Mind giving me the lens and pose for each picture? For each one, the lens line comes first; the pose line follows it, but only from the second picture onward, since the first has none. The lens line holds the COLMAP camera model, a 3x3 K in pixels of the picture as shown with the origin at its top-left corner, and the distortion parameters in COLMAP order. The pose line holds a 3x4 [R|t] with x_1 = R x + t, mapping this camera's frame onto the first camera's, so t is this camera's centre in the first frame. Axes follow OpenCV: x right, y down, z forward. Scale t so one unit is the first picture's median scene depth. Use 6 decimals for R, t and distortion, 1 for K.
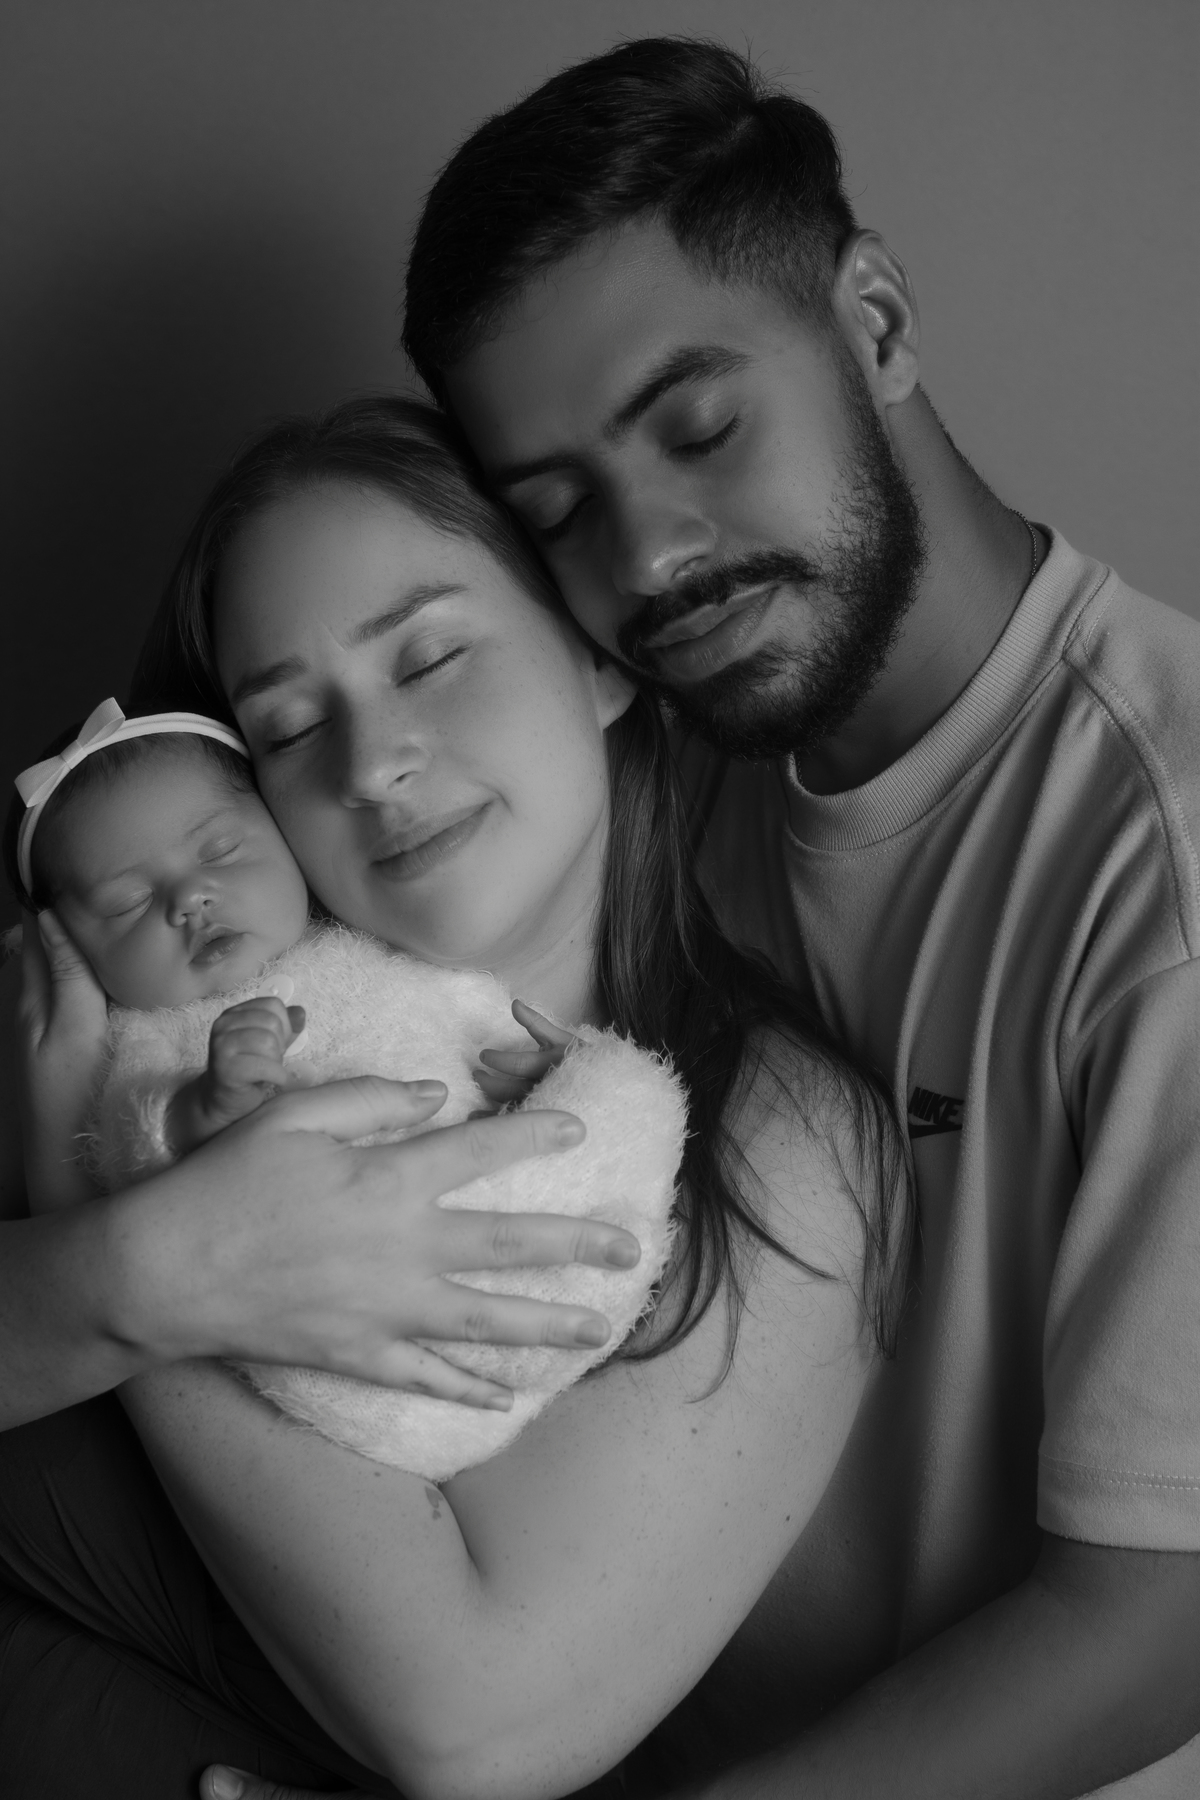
lens RADIAL K [[2687.0, 0, 600.0], [0, 2687.0, 900.0], [0, 0, 1]] dist [0.135277, -1.693089]
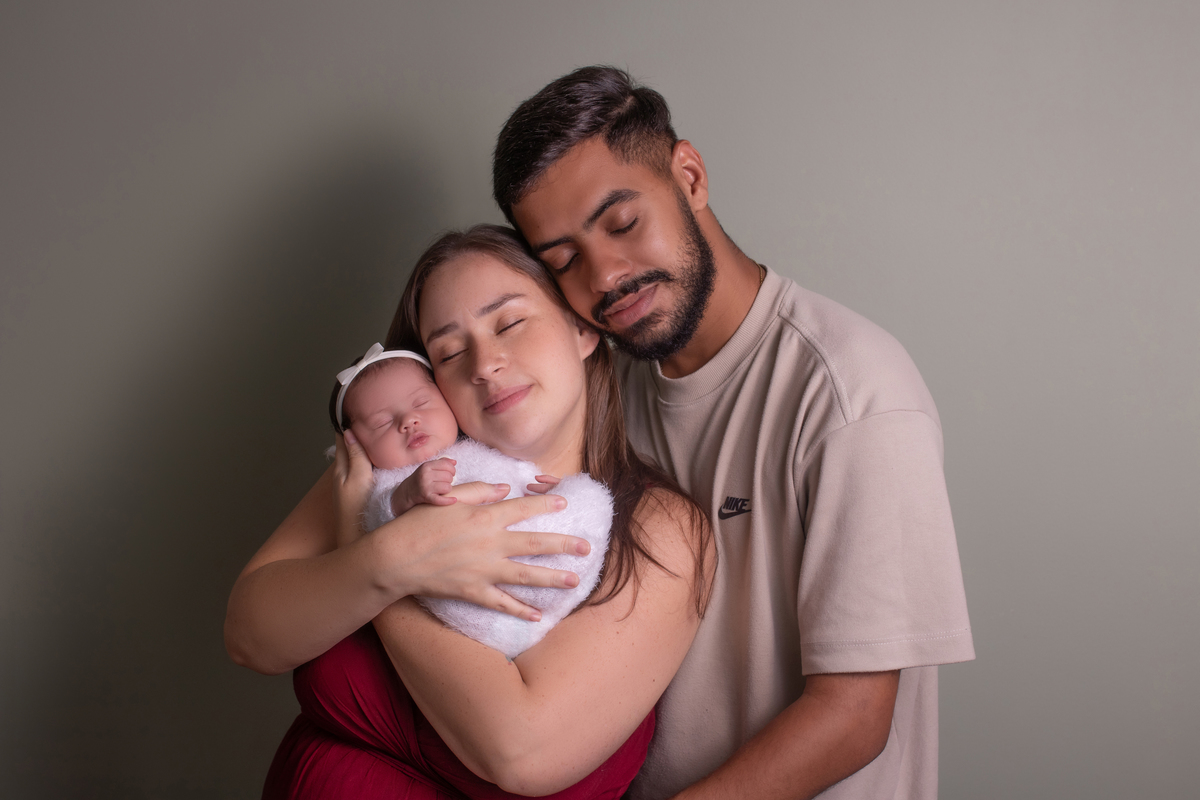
lens RADIAL K [[1914.6, 0, 600.0], [0, 1914.6, 400.0], [0, 0, 1]] dist [-0.231336, -2.185944]
pose [[0.998720, -0.012423, -0.049027, 0.101424], [0.006169, 0.992048, -0.125706, 0.197681], [0.050199, 0.125242, 0.990855, -0.674718]]
